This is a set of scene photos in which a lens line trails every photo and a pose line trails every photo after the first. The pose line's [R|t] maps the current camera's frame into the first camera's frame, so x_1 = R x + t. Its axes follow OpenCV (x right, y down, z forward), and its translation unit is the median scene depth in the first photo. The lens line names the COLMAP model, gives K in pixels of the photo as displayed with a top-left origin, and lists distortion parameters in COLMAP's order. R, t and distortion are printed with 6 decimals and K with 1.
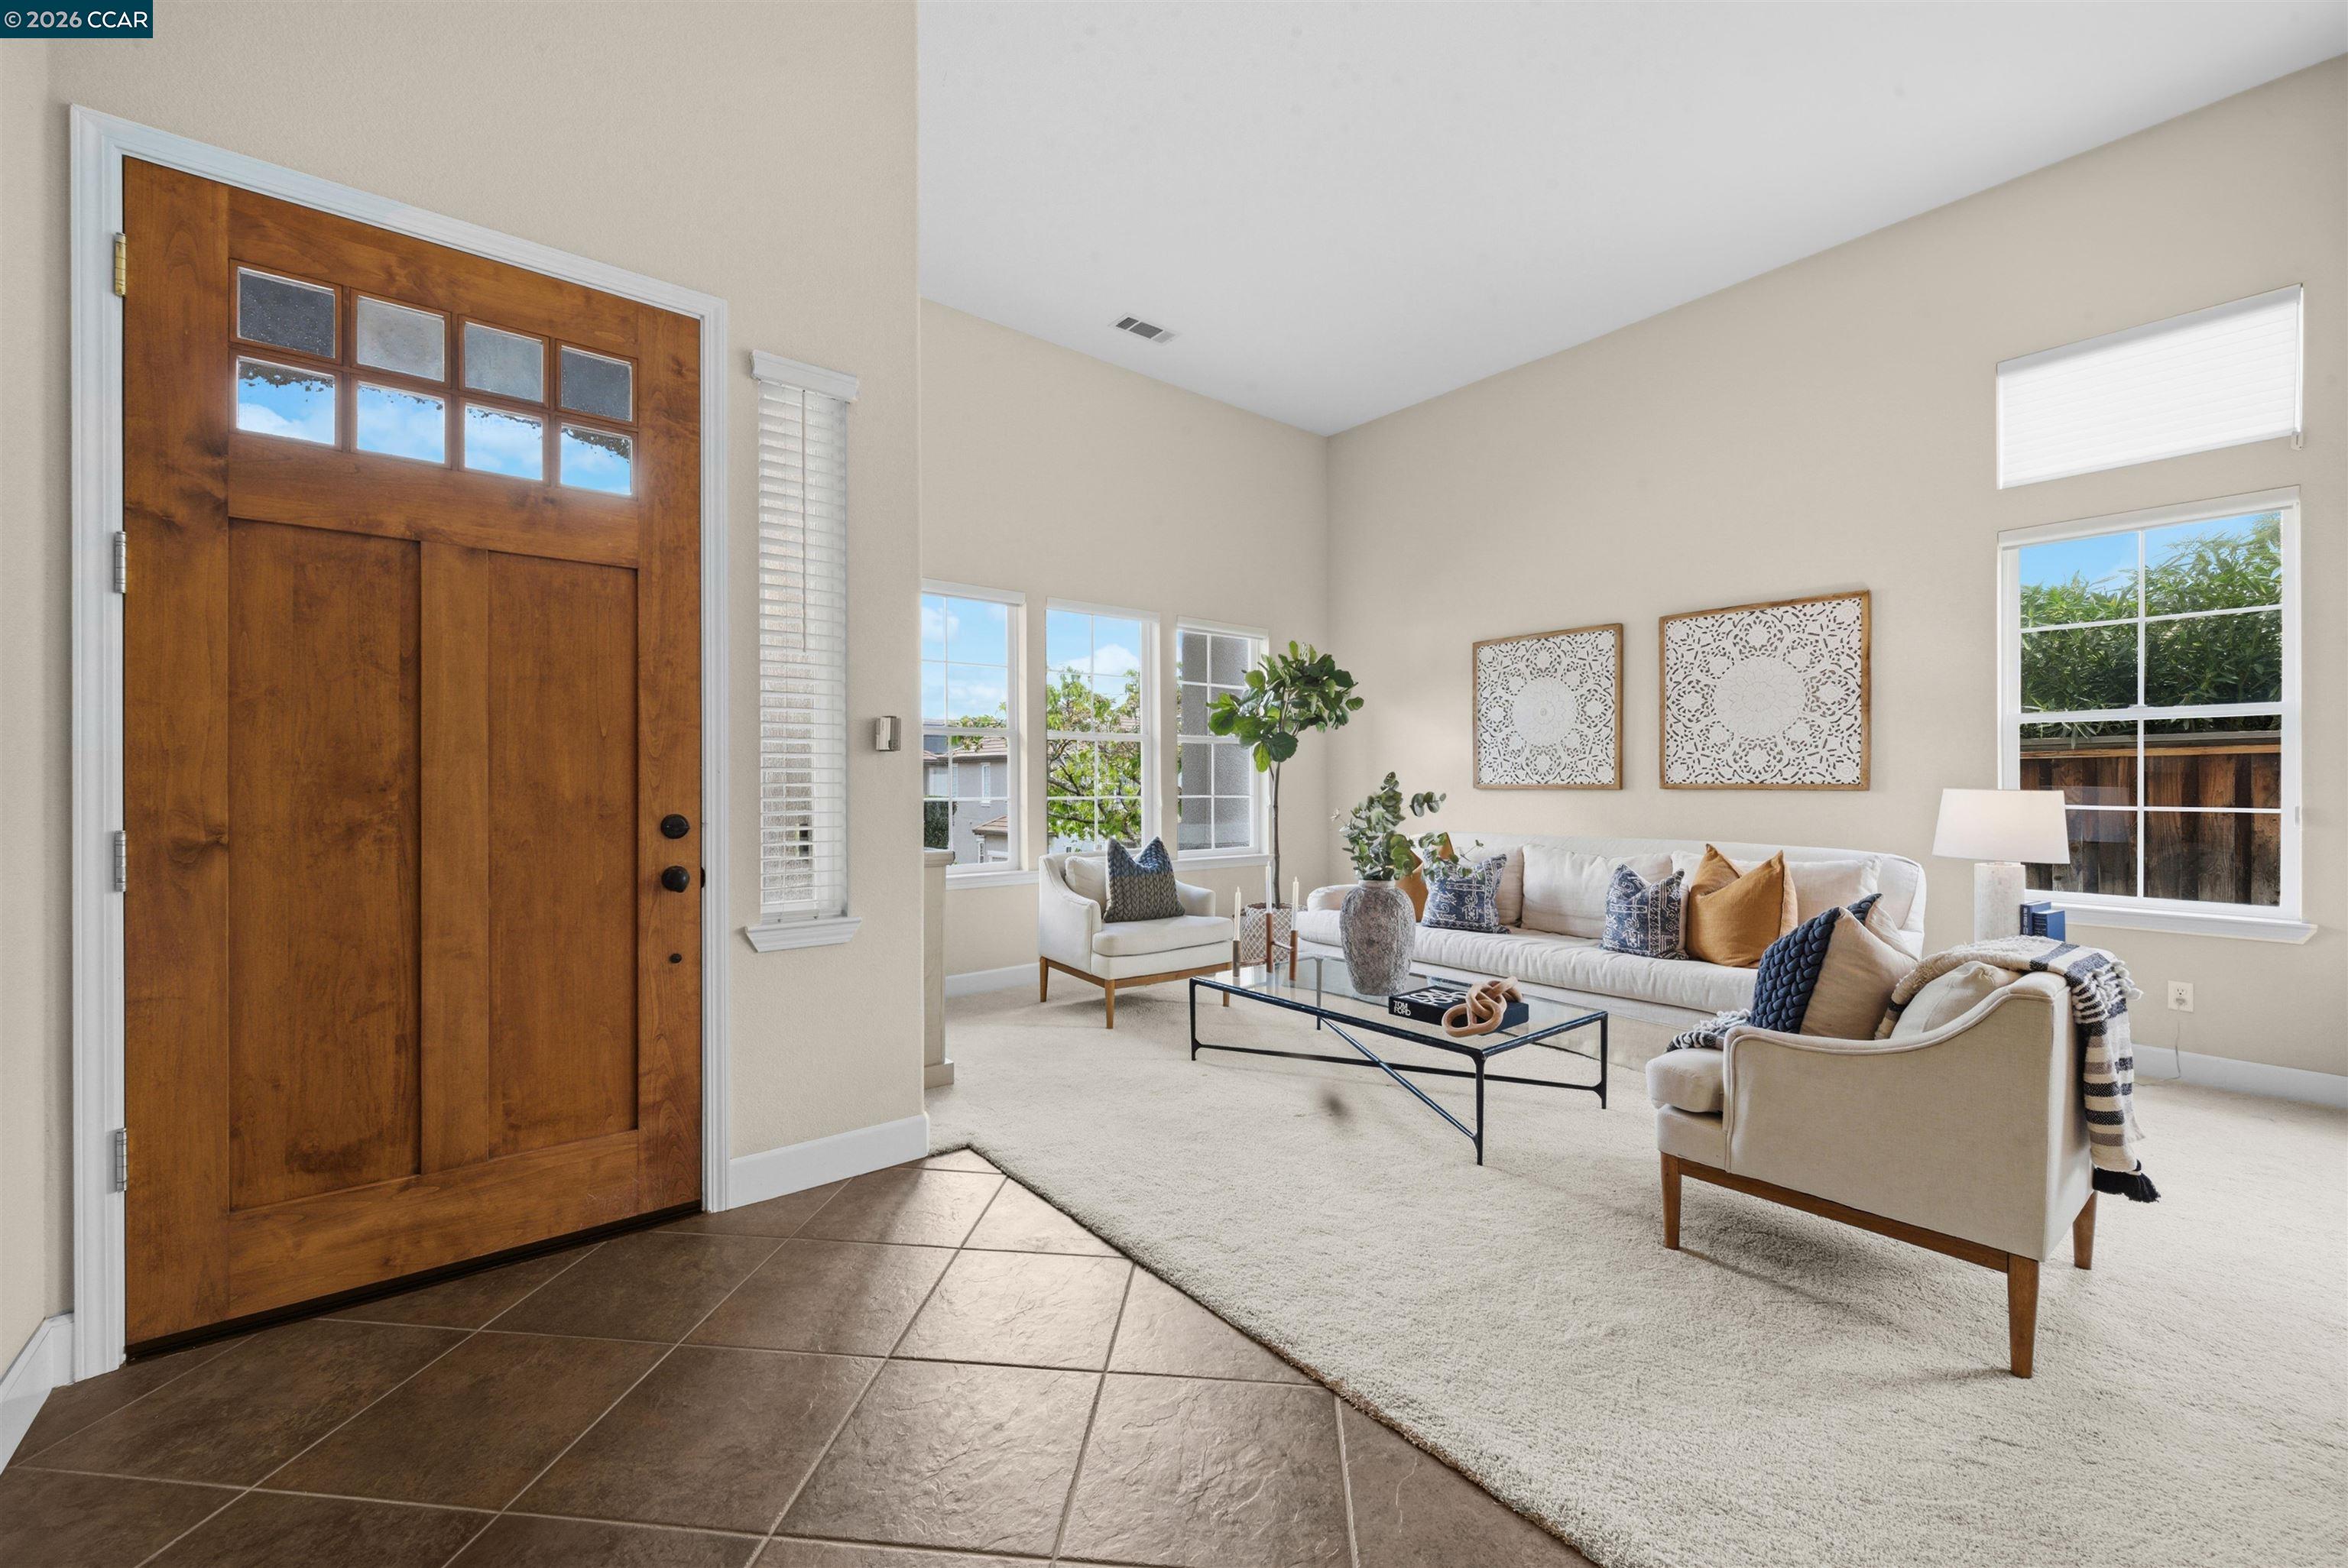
lens RADIAL K [[950.4, 0, 1193.7], [0, 950.4, 782.1], [0, 0, 1]] dist [0.002322, -0.000222]
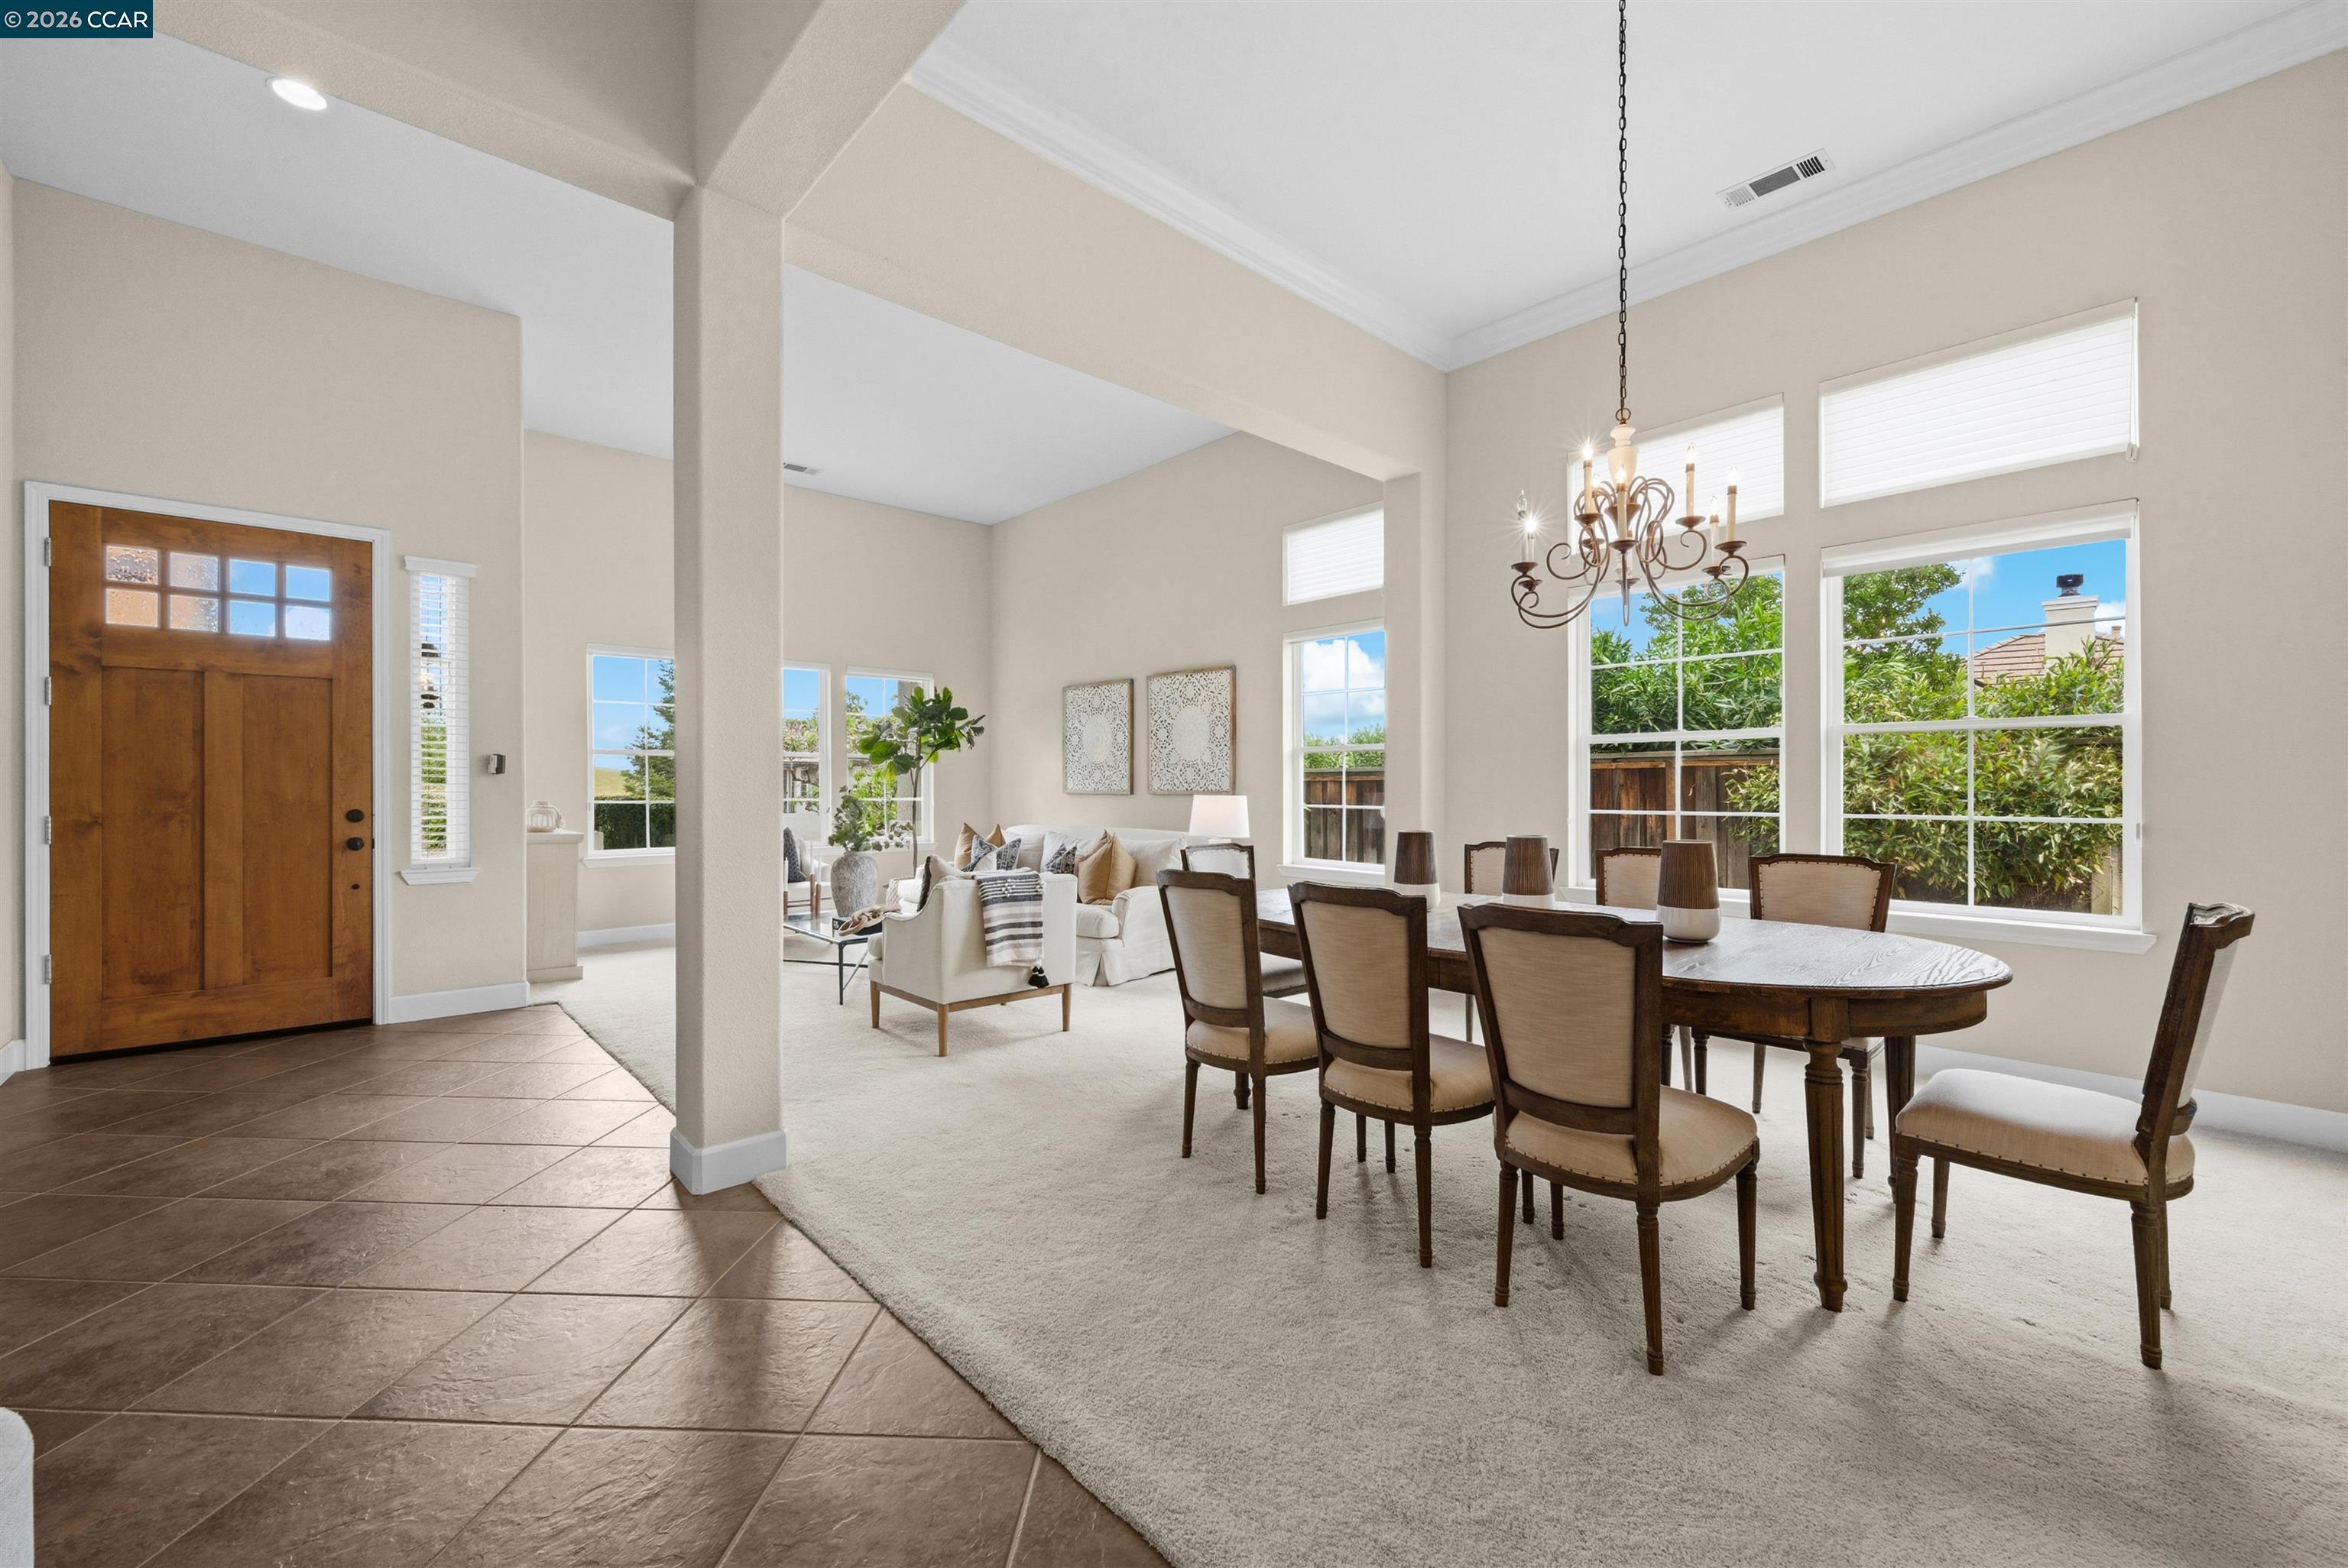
lens RADIAL K [[950.4, 0, 1176.1], [0, 950.4, 785.1], [0, 0, 1]] dist [0.002322, -0.000222]
pose [[0.998397, 0.000521, 0.056594, 1.054022], [-0.000514, 1.000000, -0.000125, -0.015629], [-0.056594, 0.000095, 0.998397, -1.053016]]
